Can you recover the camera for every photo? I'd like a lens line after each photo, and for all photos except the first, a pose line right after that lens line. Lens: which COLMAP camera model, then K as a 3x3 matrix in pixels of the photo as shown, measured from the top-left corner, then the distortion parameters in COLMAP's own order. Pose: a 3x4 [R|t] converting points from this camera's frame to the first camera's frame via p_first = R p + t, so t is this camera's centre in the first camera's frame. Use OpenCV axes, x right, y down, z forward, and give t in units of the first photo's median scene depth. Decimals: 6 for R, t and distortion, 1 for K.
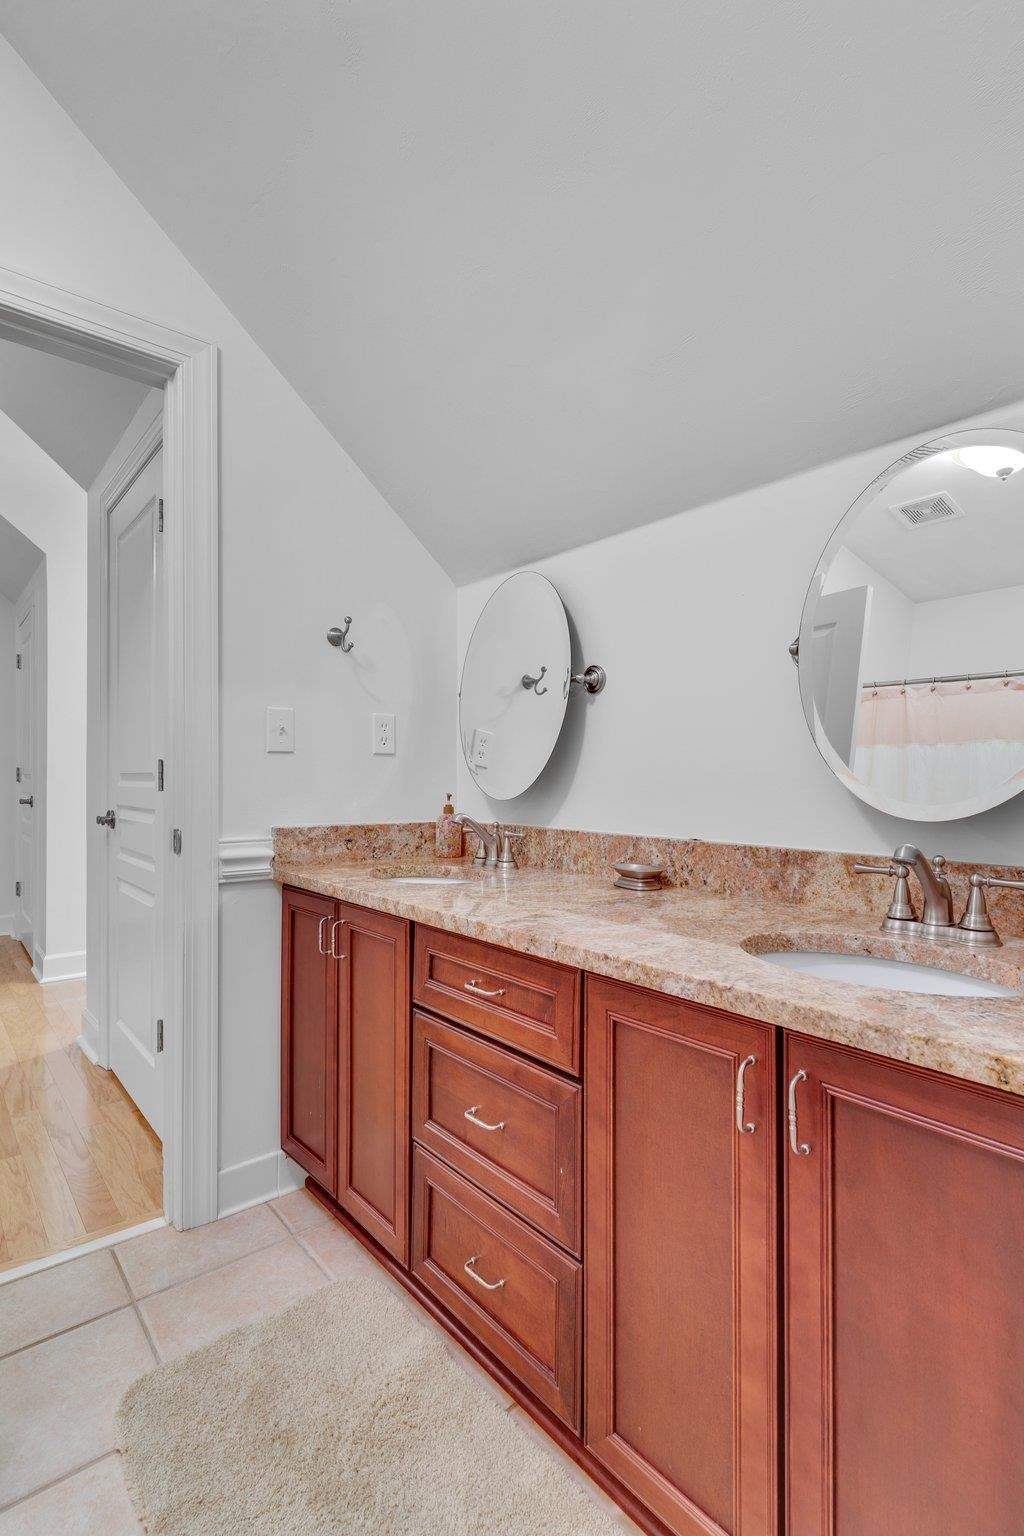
lens RADIAL K [[734.8, 0, 512.2], [0, 734.8, 771.7], [0, 0, 1]] dist [-0.000141, 0.000097]
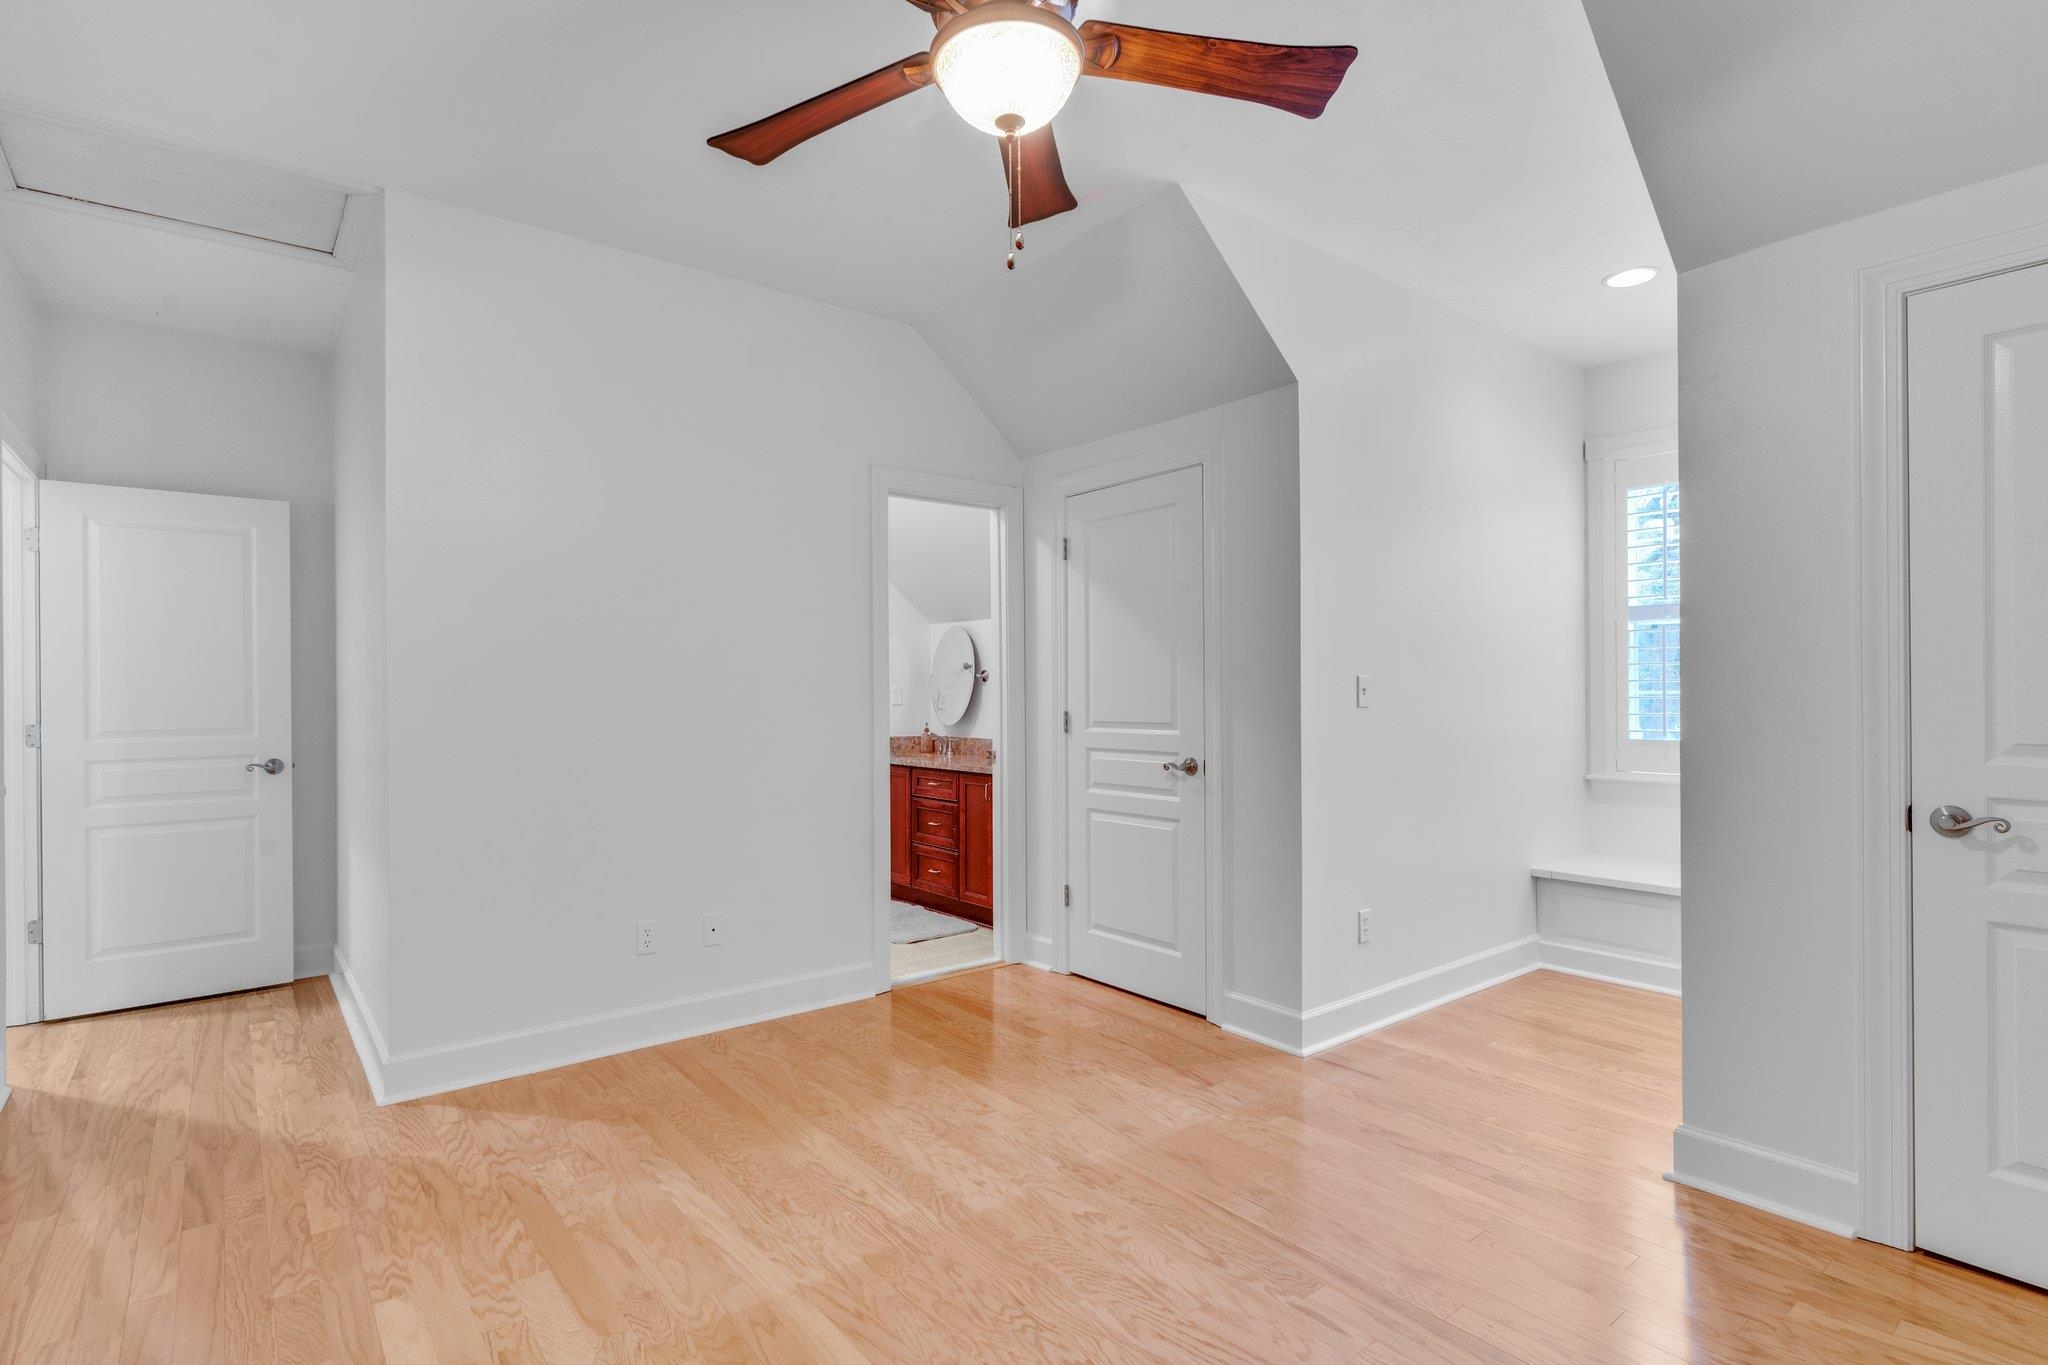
lens RADIAL K [[979.7, 0, 1021.3], [0, 979.7, 688.2], [0, 0, 1]] dist [-0.000141, 0.000097]
pose [[0.999903, -0.006324, -0.012445, 0.268730], [0.006307, 0.999979, -0.001394, -0.078256], [0.012453, 0.001315, 0.999922, -2.208053]]
